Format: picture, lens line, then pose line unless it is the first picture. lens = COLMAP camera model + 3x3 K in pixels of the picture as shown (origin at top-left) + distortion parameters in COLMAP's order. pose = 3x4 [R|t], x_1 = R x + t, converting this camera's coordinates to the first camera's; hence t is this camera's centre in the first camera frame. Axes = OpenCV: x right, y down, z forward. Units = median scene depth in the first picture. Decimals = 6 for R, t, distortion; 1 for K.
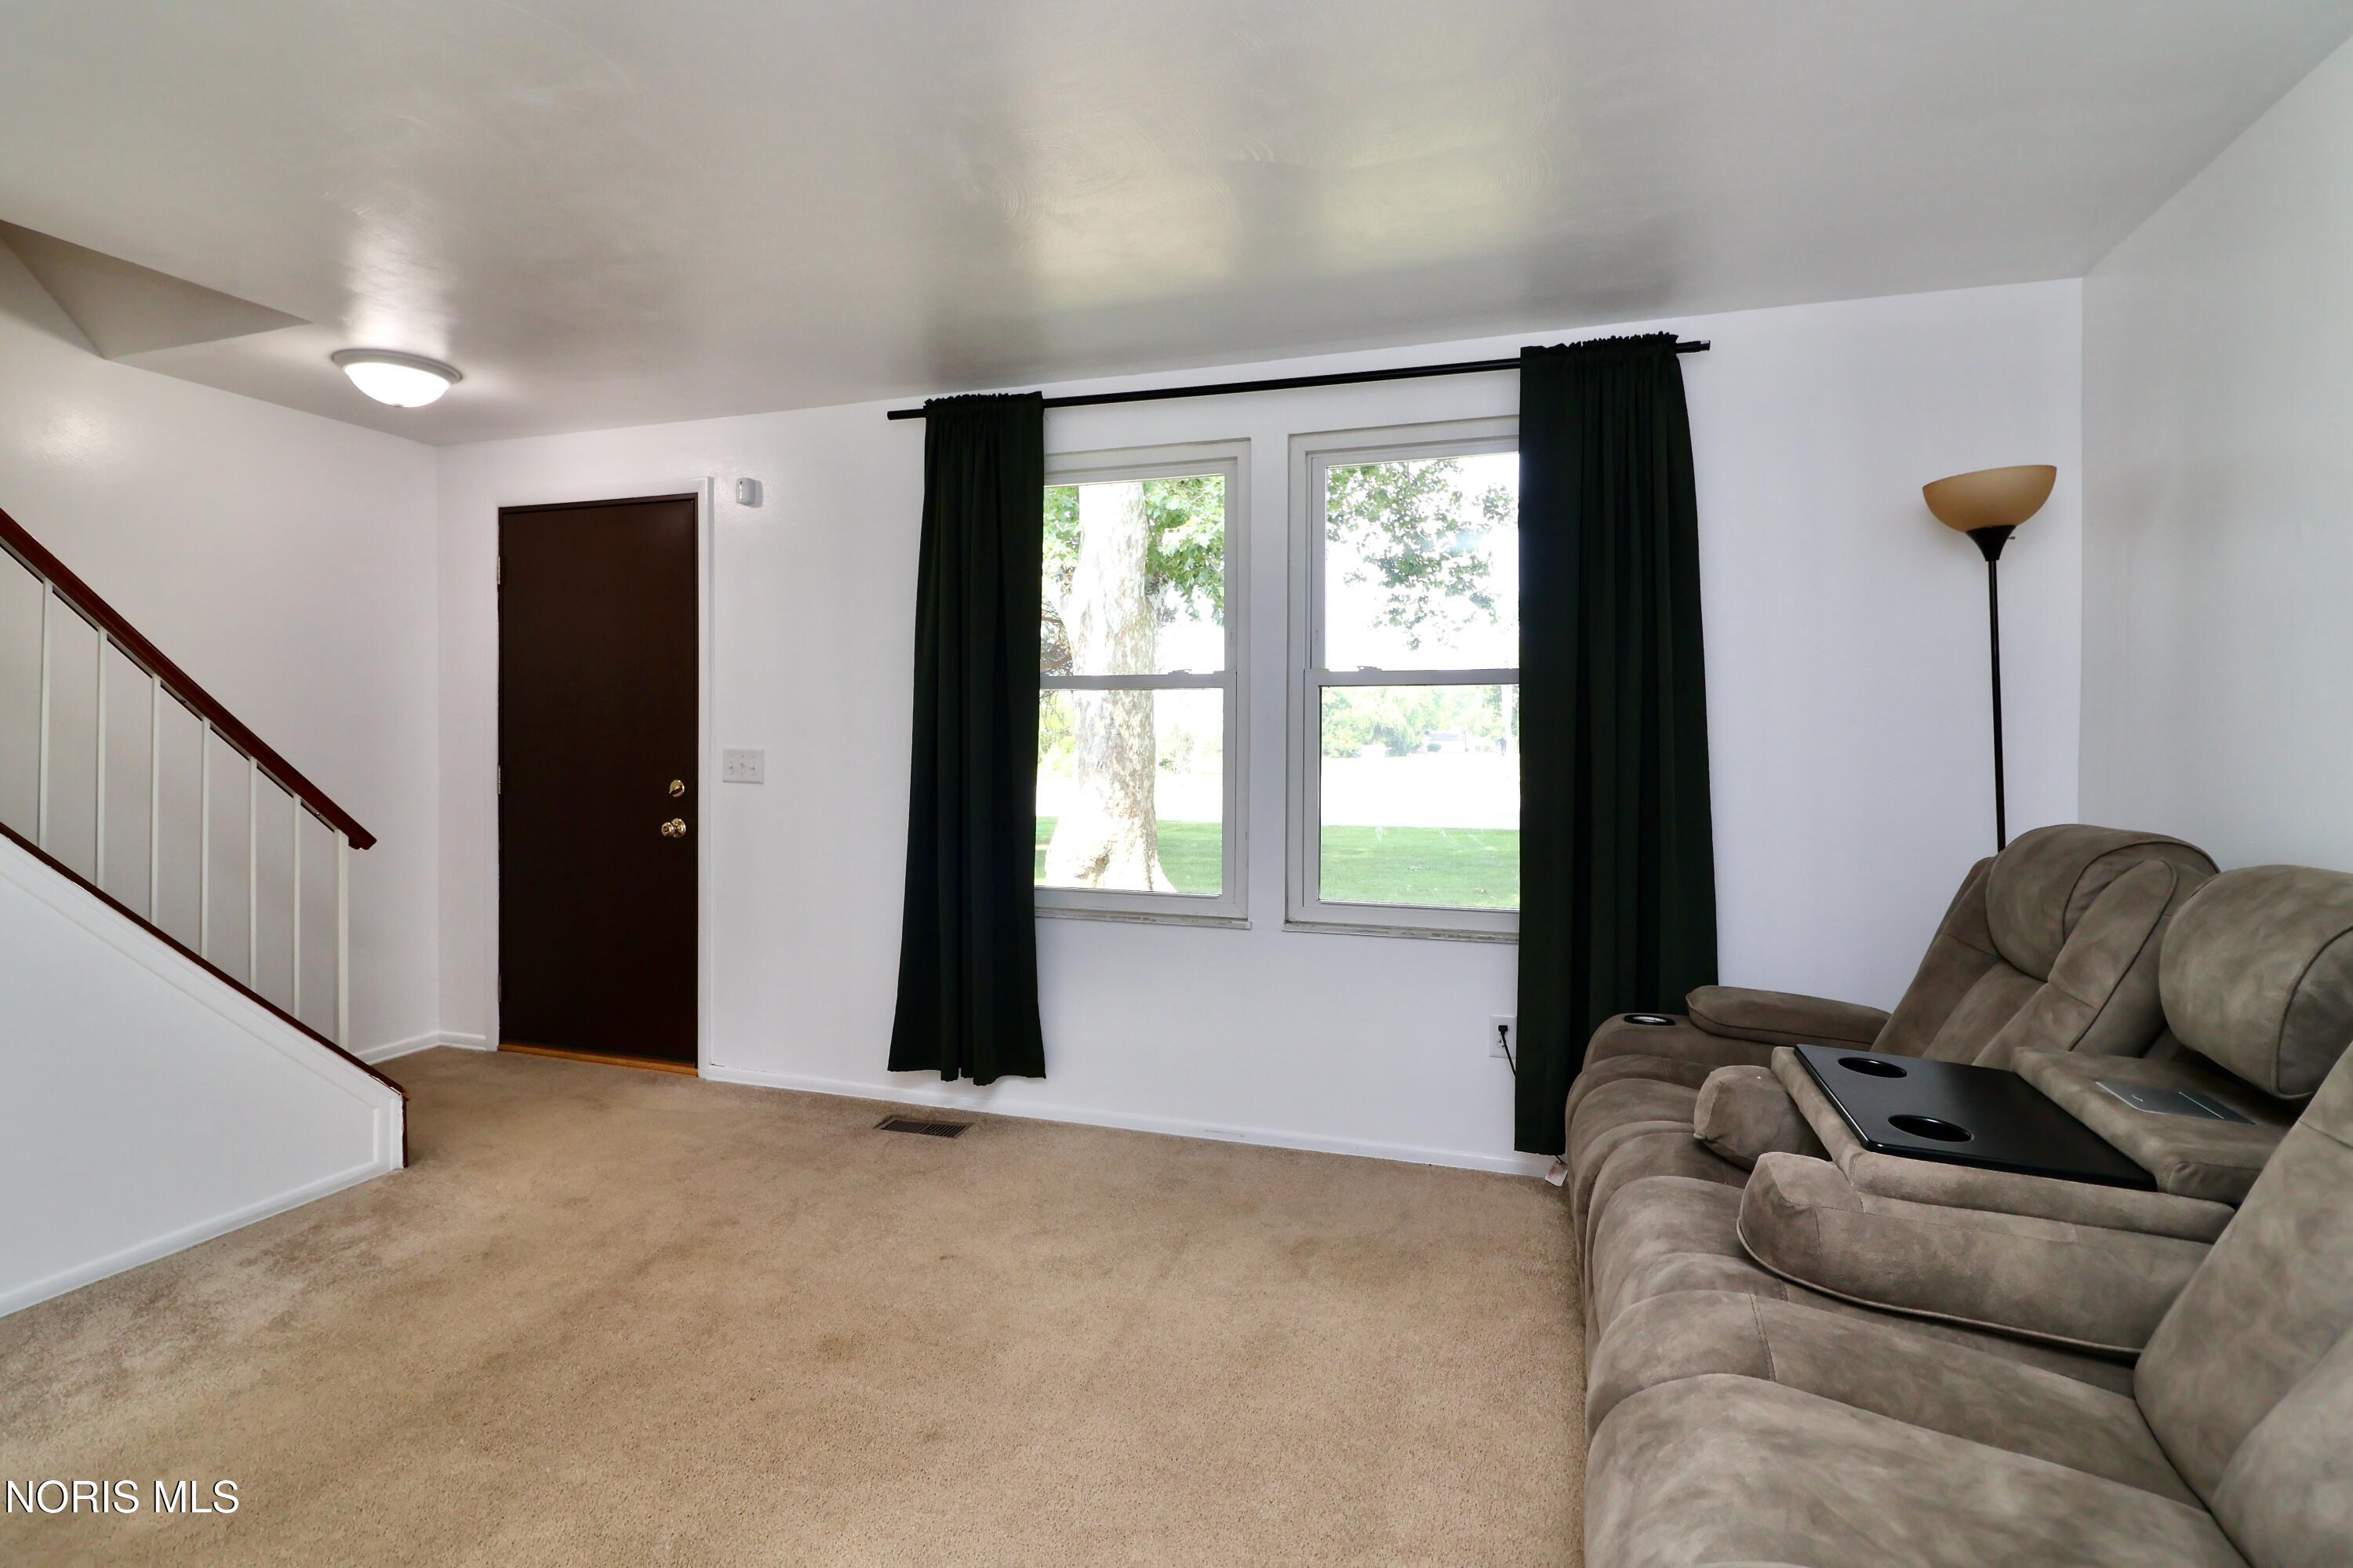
lens RADIAL K [[1109.5, 0, 1182.9], [0, 1109.5, 746.7], [0, 0, 1]] dist [0.001428, -0.000183]
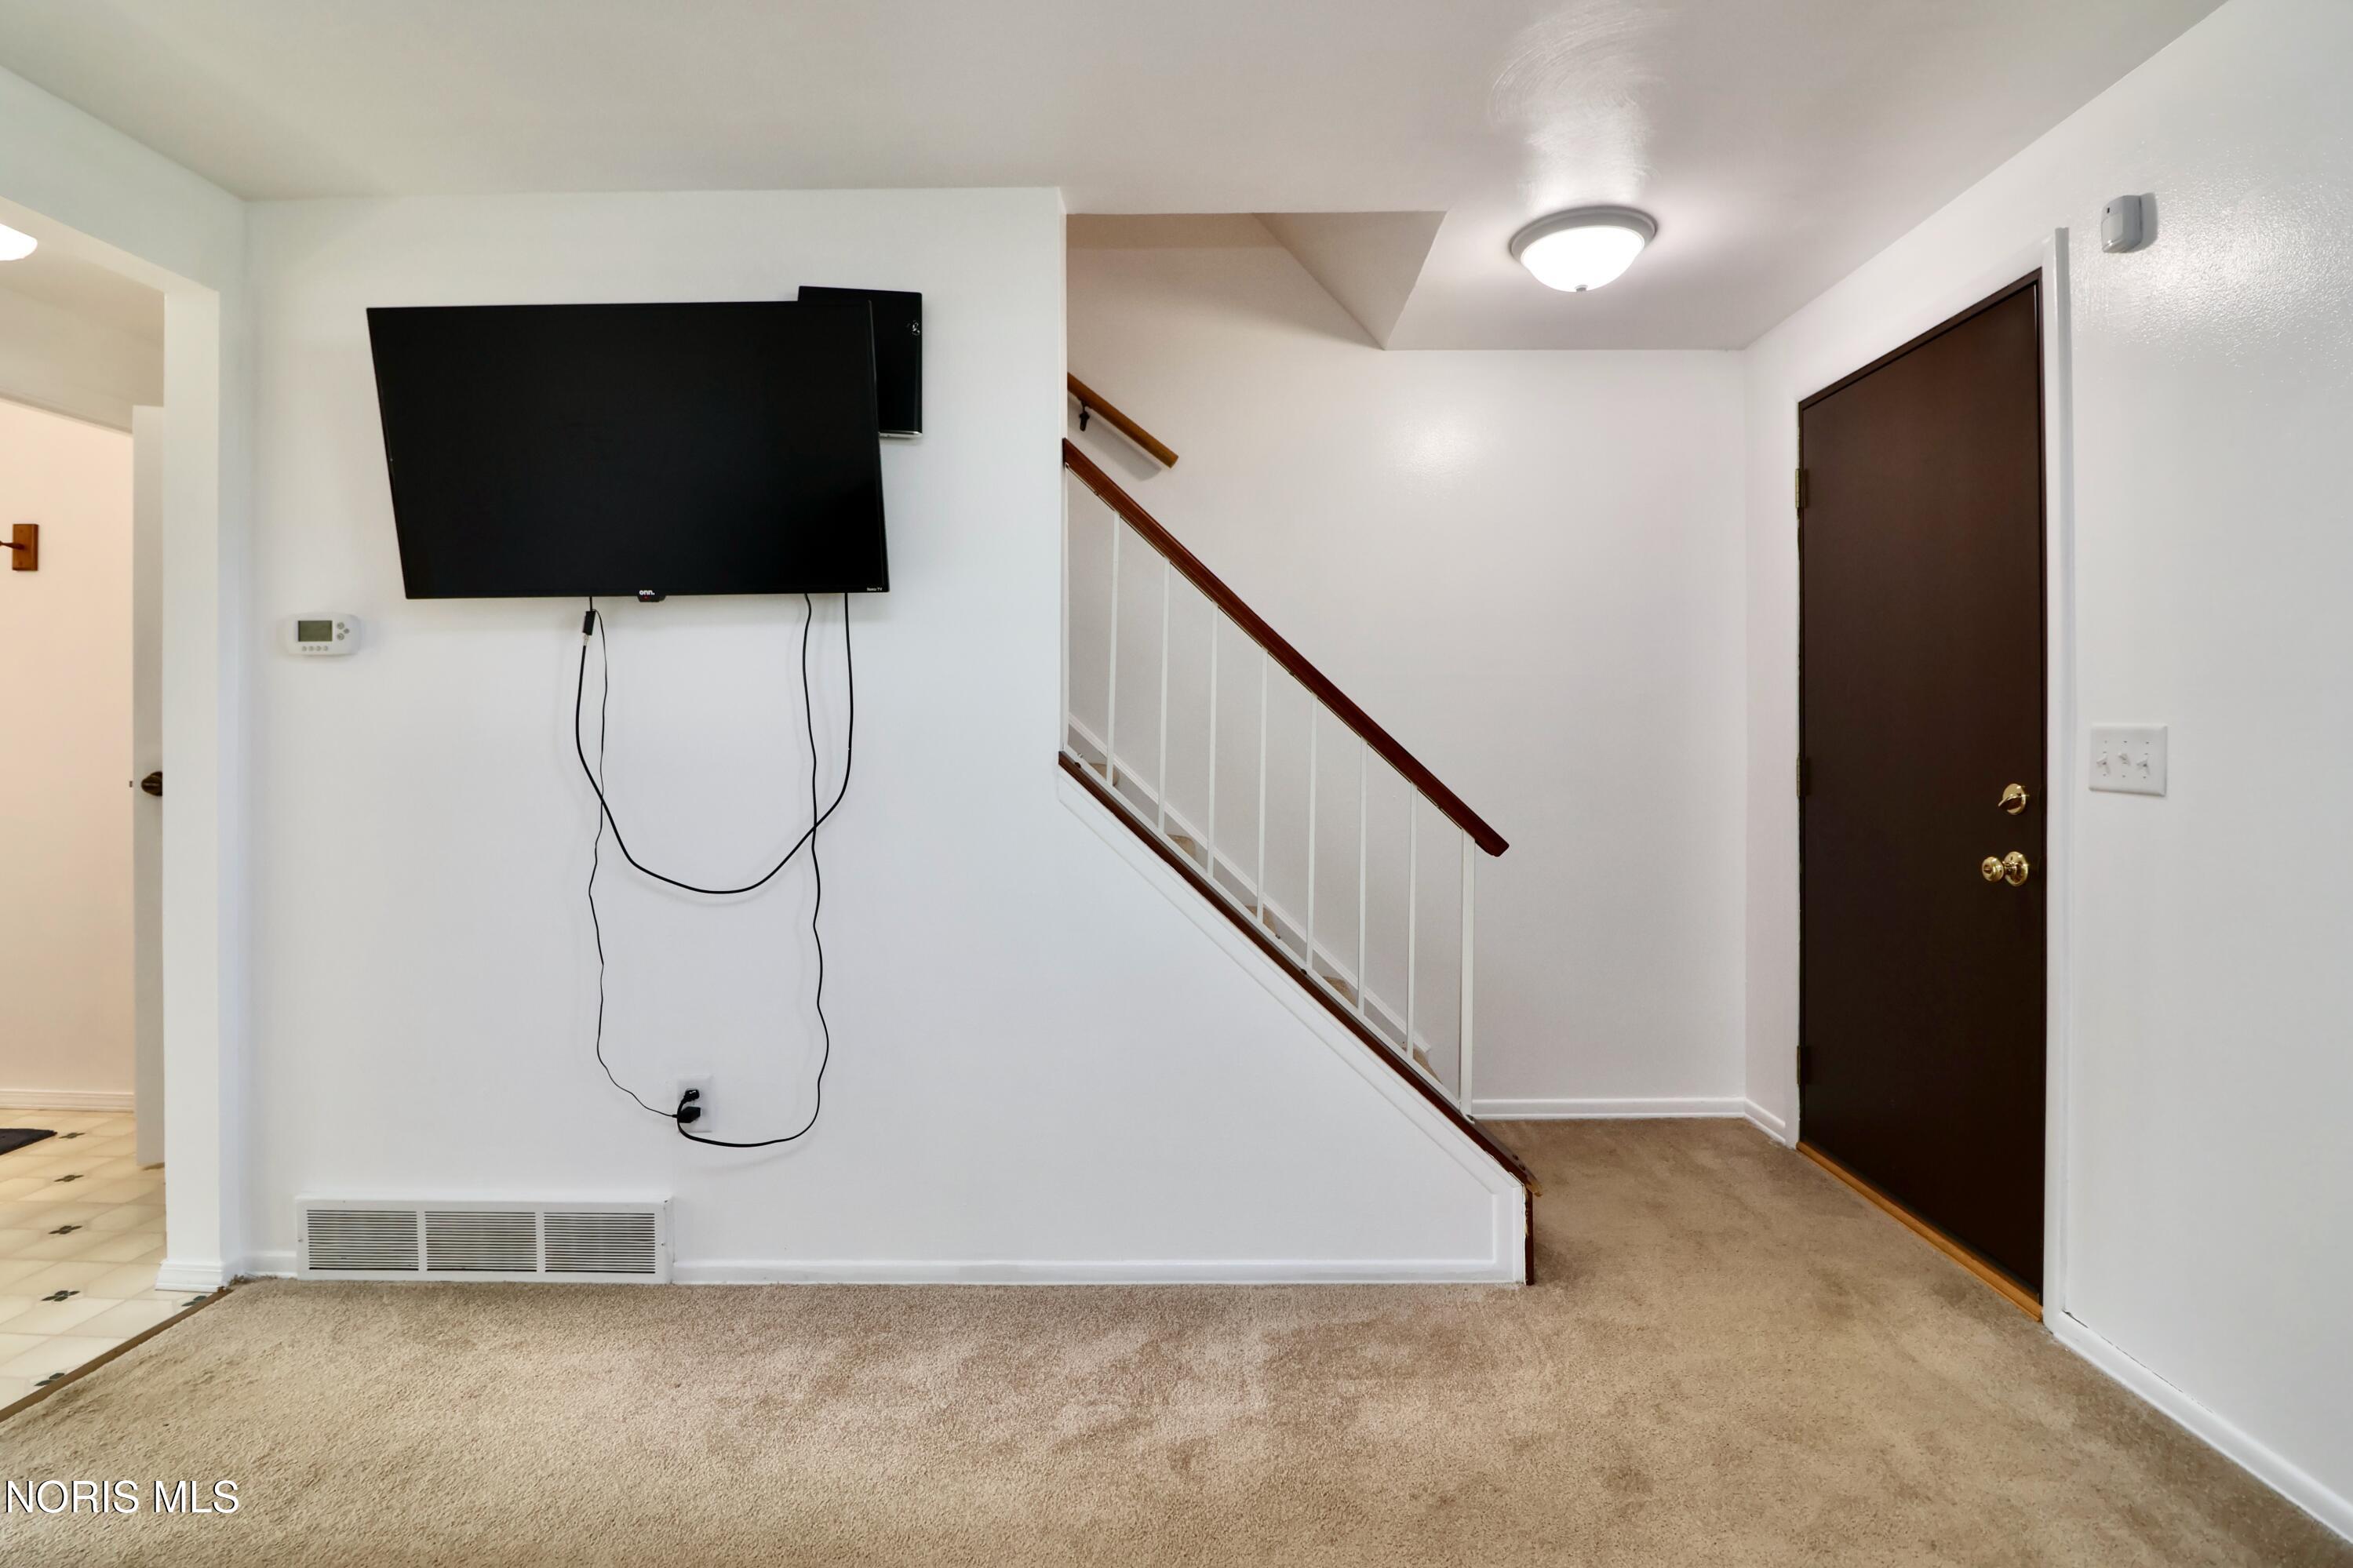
lens RADIAL K [[1166.4, 0, 1135.3], [0, 1166.4, 736.6], [0, 0, 1]] dist [-0.004903, -0.010478]
pose [[0.300952, -0.003827, -0.953632, -0.029259], [-0.006731, 0.999959, -0.006137, 0.015089], [0.953615, 0.008265, 0.300914, 0.465986]]
